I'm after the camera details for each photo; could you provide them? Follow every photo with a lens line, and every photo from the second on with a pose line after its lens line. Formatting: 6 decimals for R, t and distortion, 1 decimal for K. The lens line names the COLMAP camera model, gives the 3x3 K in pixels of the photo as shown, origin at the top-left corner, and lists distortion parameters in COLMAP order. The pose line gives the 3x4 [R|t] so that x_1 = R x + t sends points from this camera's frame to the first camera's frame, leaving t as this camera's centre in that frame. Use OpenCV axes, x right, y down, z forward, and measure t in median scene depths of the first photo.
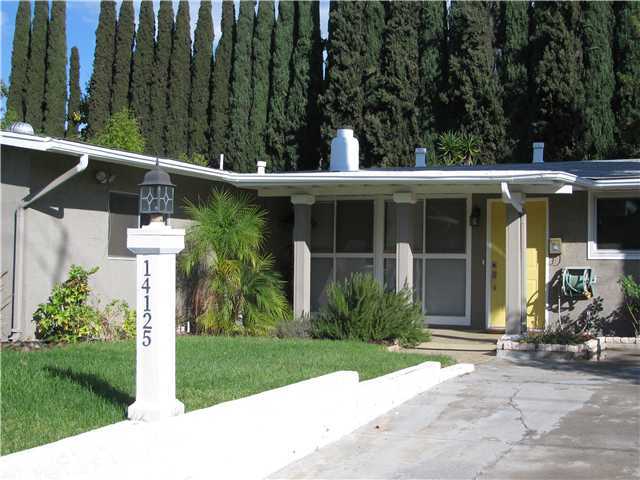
lens RADIAL K [[1022.8, 0, 332.5], [0, 1022.8, 240.1], [0, 0, 1]] dist [-0.077147, 0.338963]
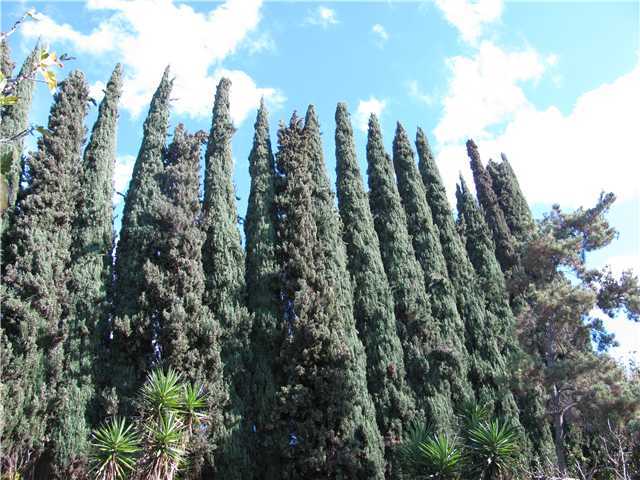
lens RADIAL K [[660.1, 0, 326.2], [0, 660.1, 238.2], [0, 0, 1]] dist [-0.215178, 0.260665]
pose [[0.630478, 0.380646, 0.676466, -0.085834], [0.074505, 0.837801, -0.540868, 0.024645], [-0.772623, 0.391405, 0.499855, 0.741472]]
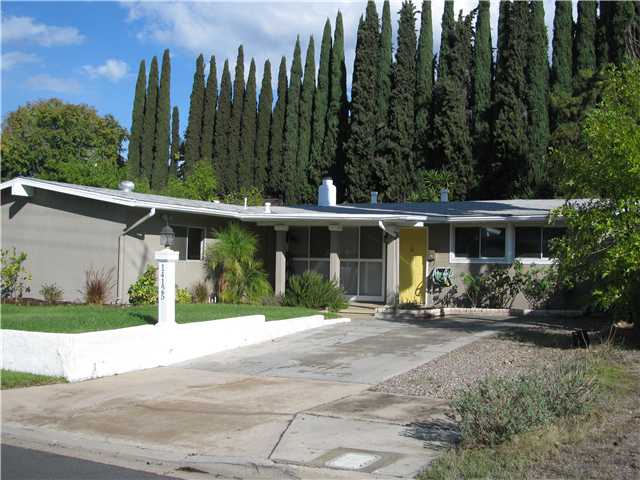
lens RADIAL K [[837.2, 0, 320.0], [0, 837.2, 240.0], [0, 0, 1]] dist [-0.120874, 0.015237]
pose [[0.996004, 0.004734, -0.089180, 0.062755], [-0.004955, 0.999985, -0.002263, -0.006058], [0.089168, 0.002696, 0.996013, -0.161200]]
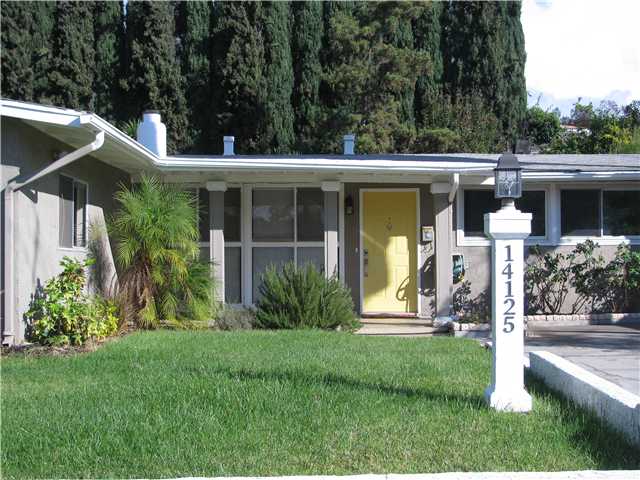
lens RADIAL K [[1022.8, 0, 332.5], [0, 1022.8, 240.1], [0, 0, 1]] dist [-0.077147, 0.338963]
pose [[0.906779, -0.005486, 0.421570, -0.127212], [0.001752, 0.999956, 0.009244, 0.000940], [-0.421602, -0.007644, 0.906749, 0.031149]]
